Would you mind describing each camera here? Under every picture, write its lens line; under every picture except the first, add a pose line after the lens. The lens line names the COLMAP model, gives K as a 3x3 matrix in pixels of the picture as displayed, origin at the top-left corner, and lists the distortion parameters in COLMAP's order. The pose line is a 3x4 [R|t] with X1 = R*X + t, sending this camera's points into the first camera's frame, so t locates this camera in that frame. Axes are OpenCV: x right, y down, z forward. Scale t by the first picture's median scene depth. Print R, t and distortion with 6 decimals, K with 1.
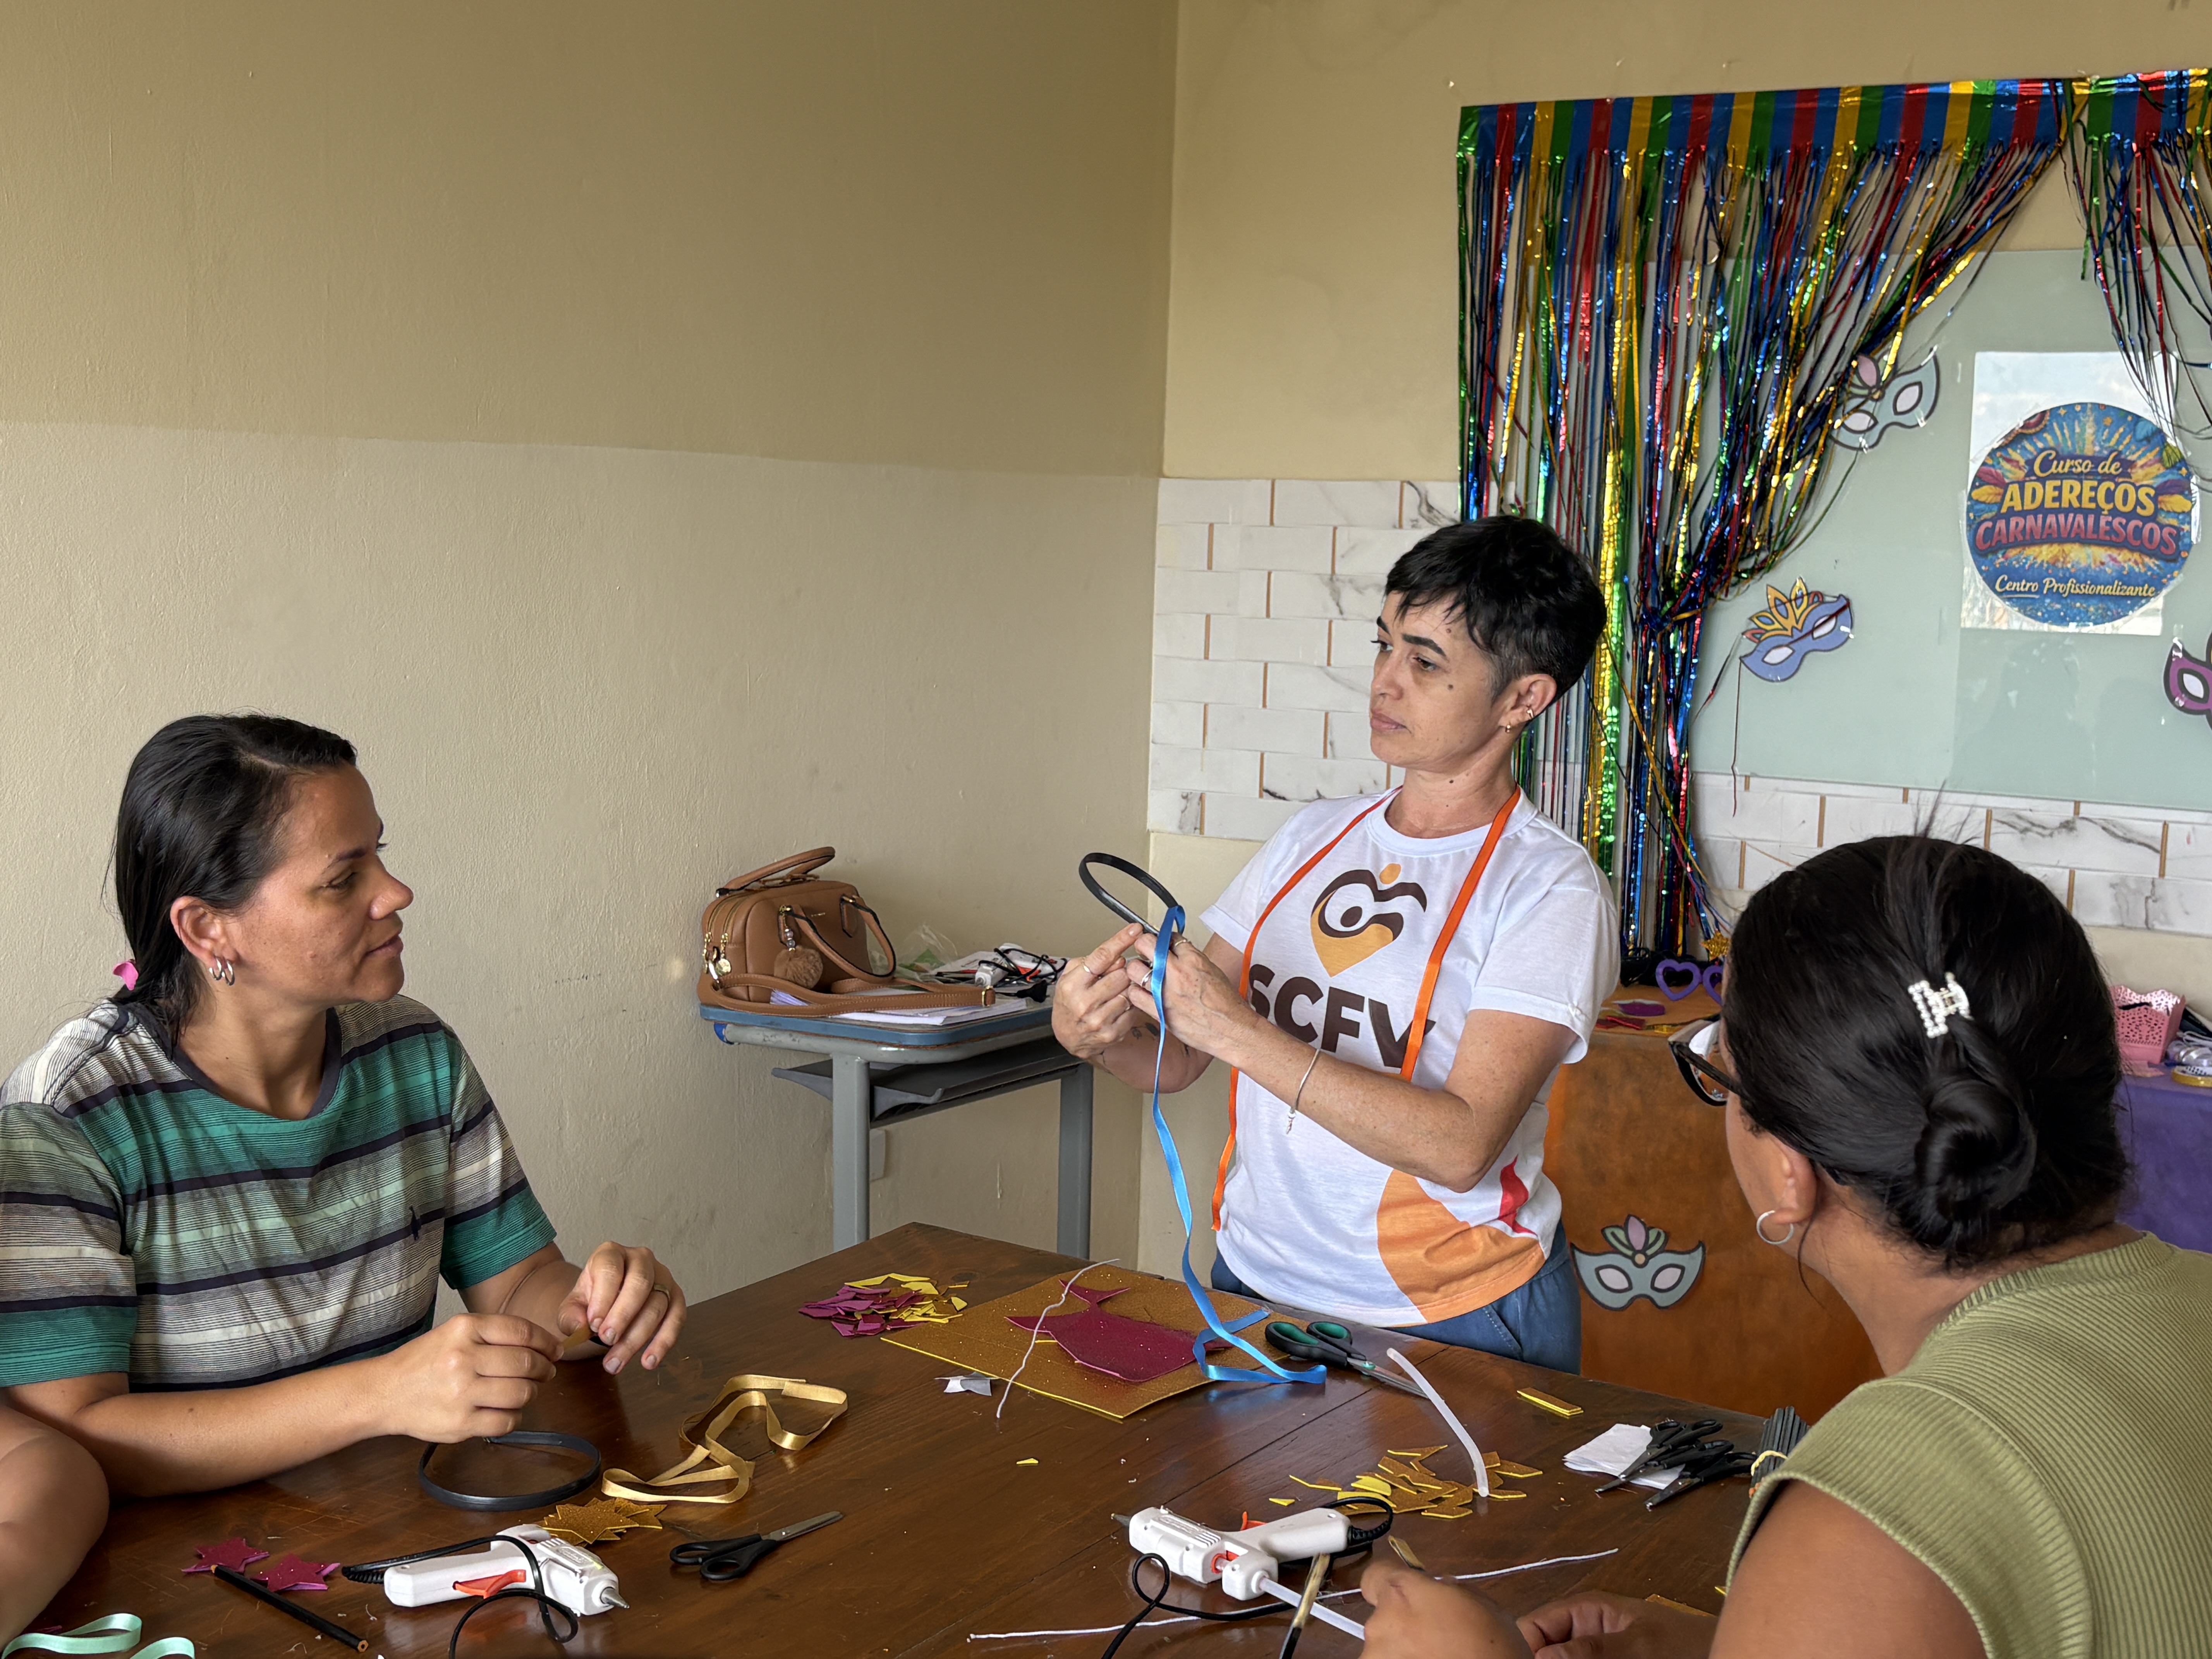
lens RADIAL K [[2548.6, 0, 1096.6], [0, 2548.6, 834.3], [0, 0, 1]] dist [-0.029380, 0.000000]
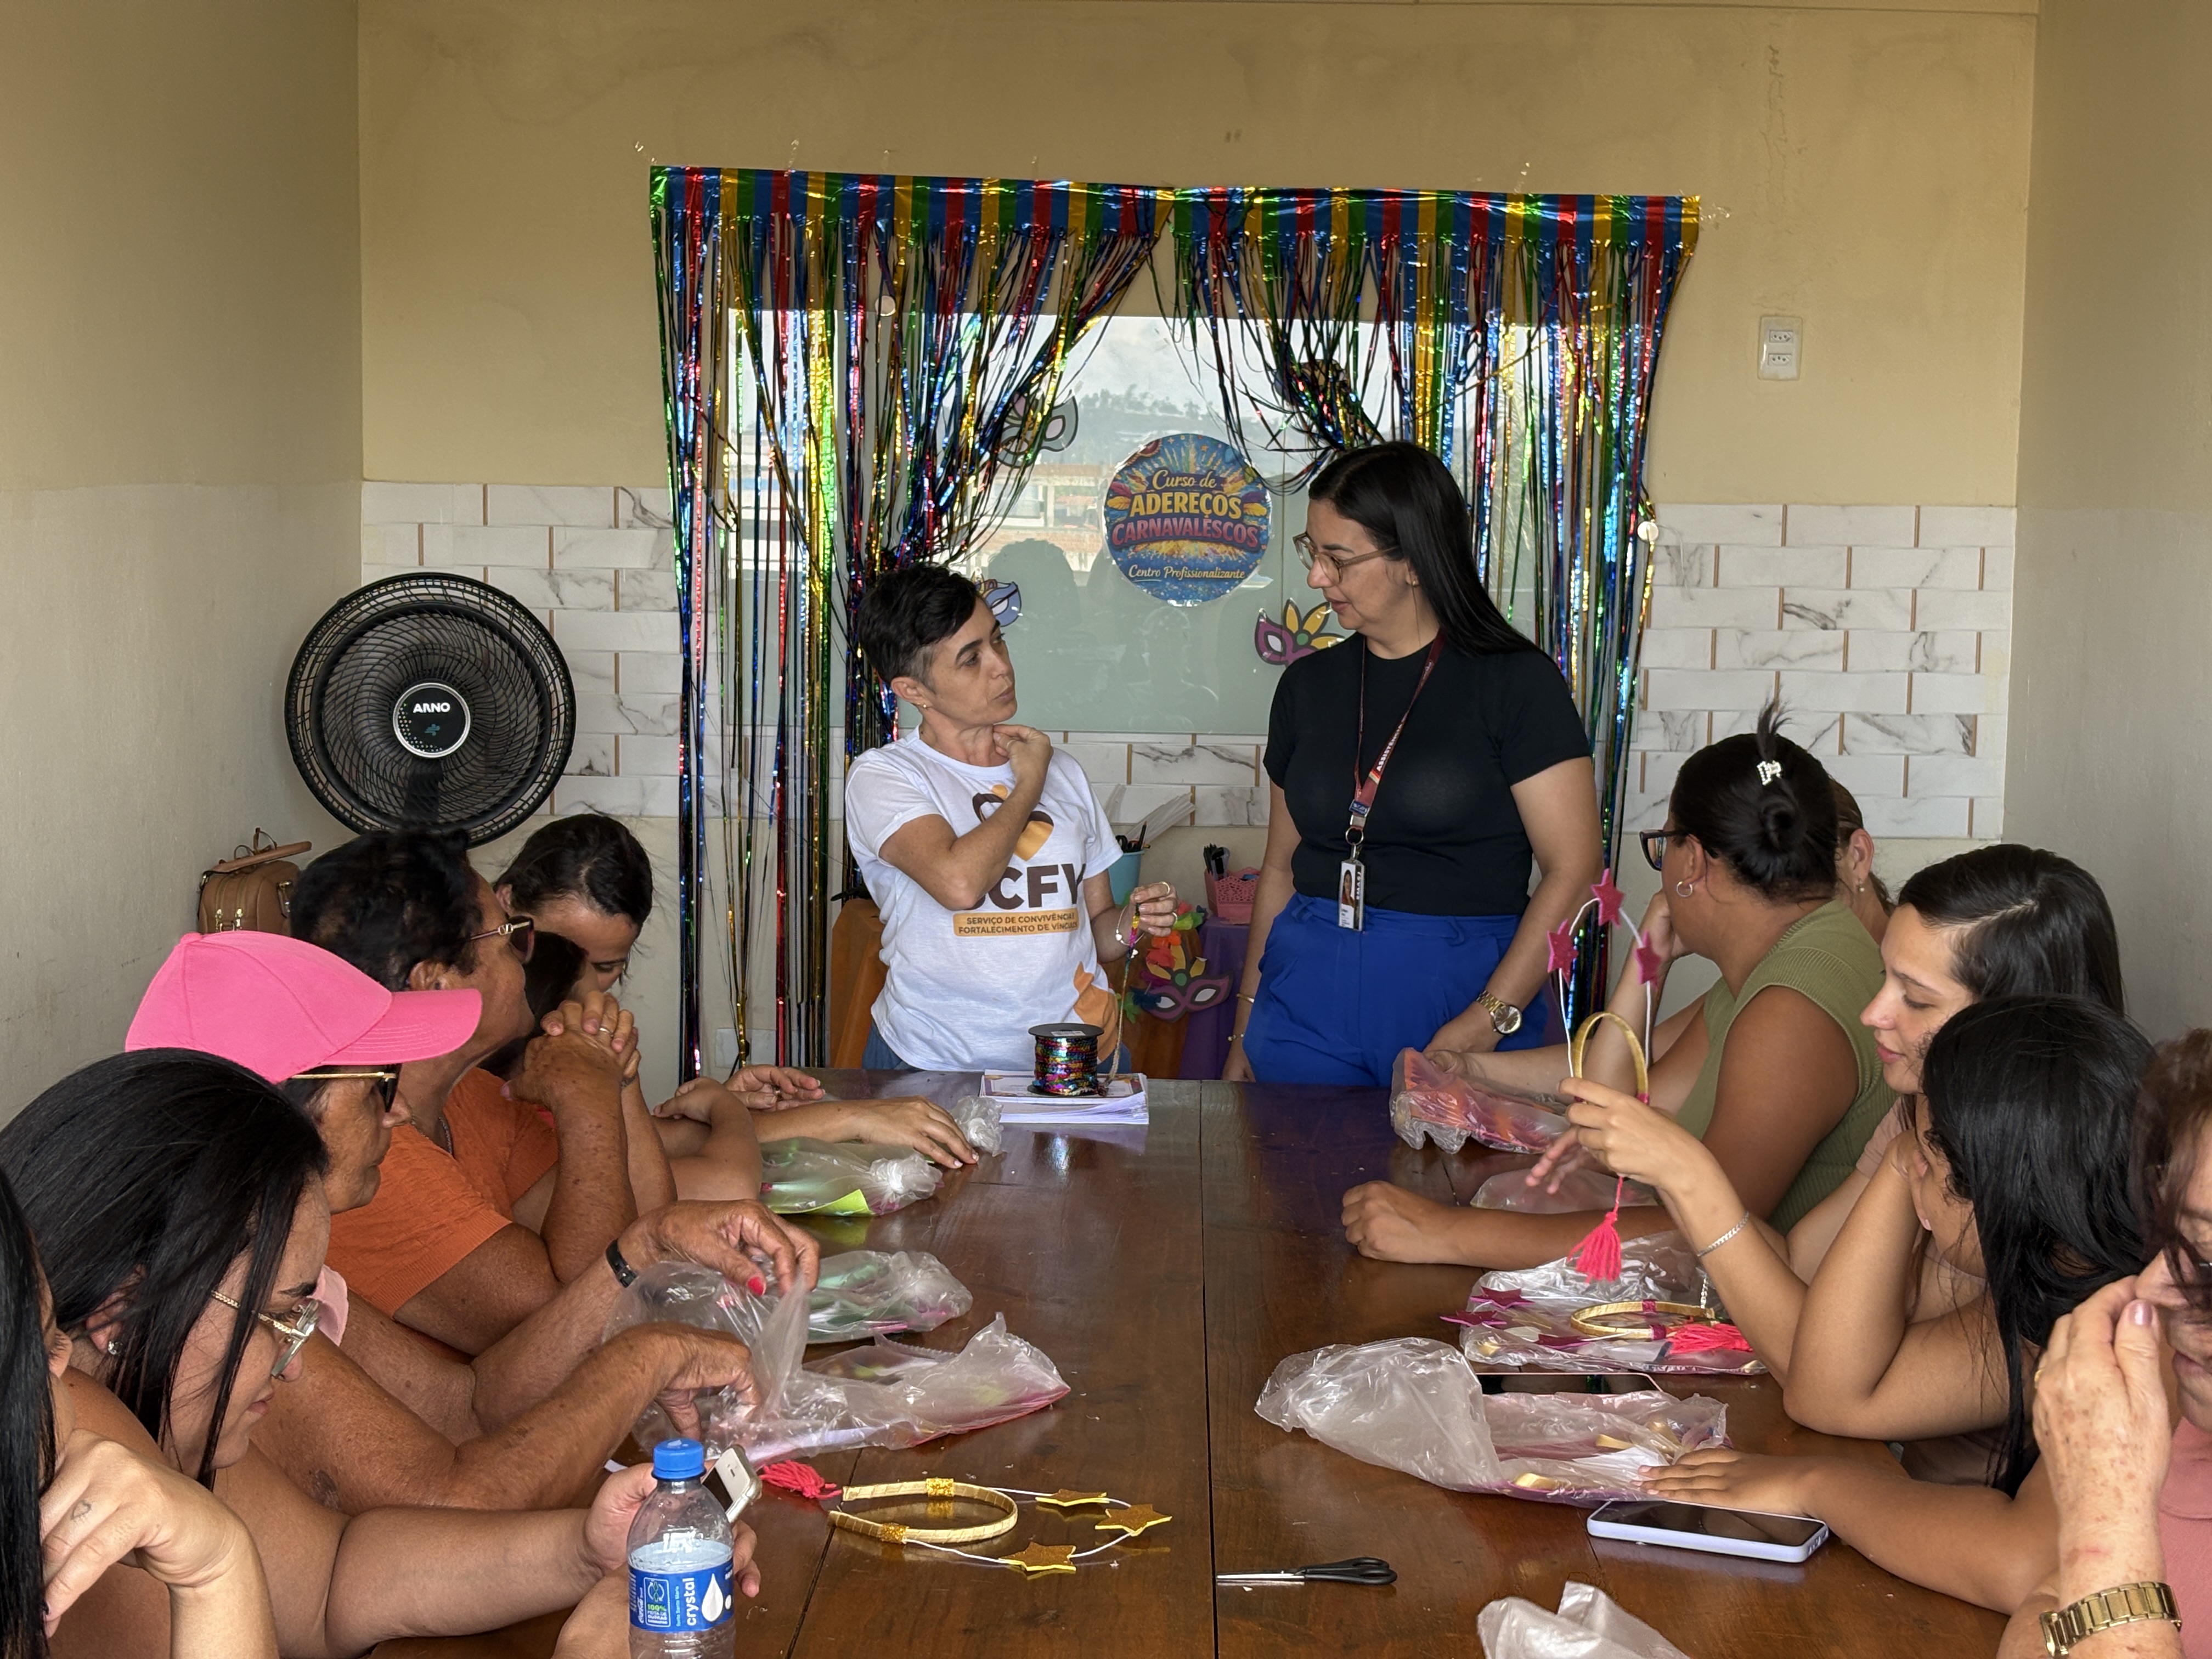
lens RADIAL K [[3364.8, 0, 1118.9], [0, 3364.8, 841.2], [0, 0, 1]] dist [0.035197, 0.000000]
pose [[0.848390, -0.068592, 0.524909, -0.576219], [0.066914, 0.997512, 0.022199, 0.001084], [-0.525125, 0.016290, 0.850869, -0.474894]]
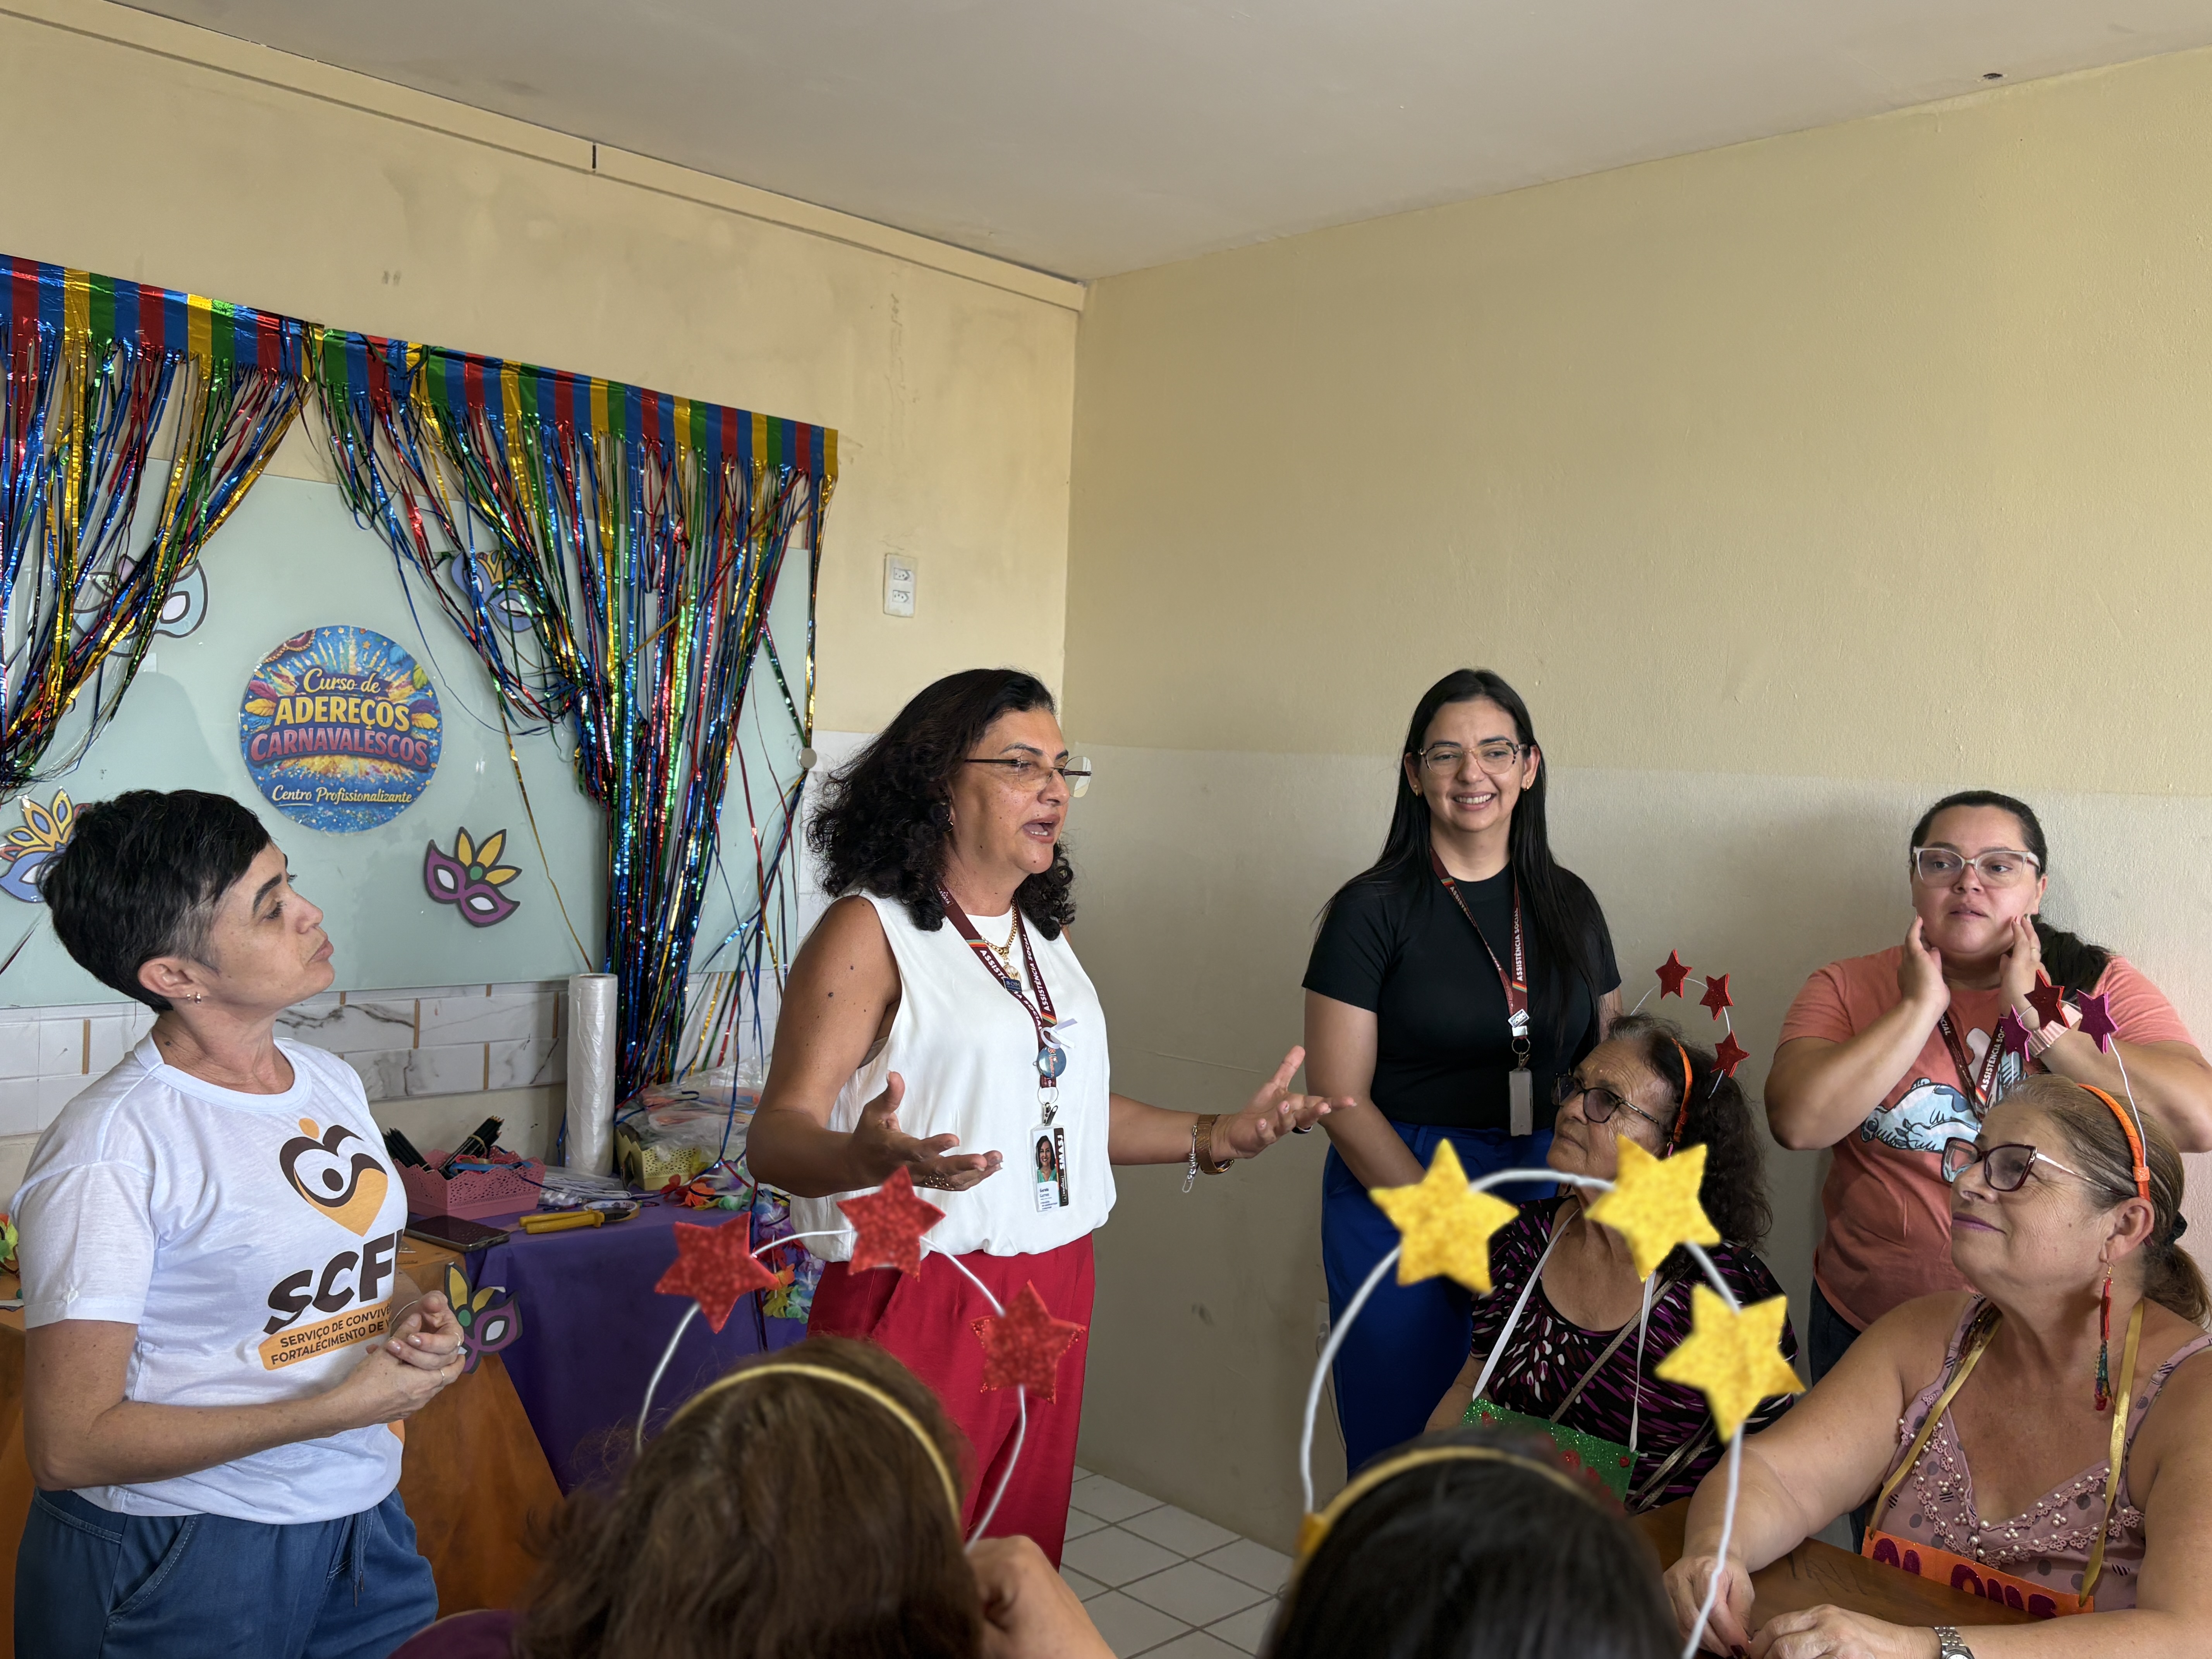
lens RADIAL K [[1920.7, 0, 1112.8], [0, 1920.7, 823.2], [0, 0, 1]] dist [-0.014337, 0.007977]
pose [[0.199339, -0.049765, 0.978666, -0.348909], [0.068810, 0.996955, 0.036680, -0.092765], [-0.977512, 0.060030, 0.202157, 0.513216]]
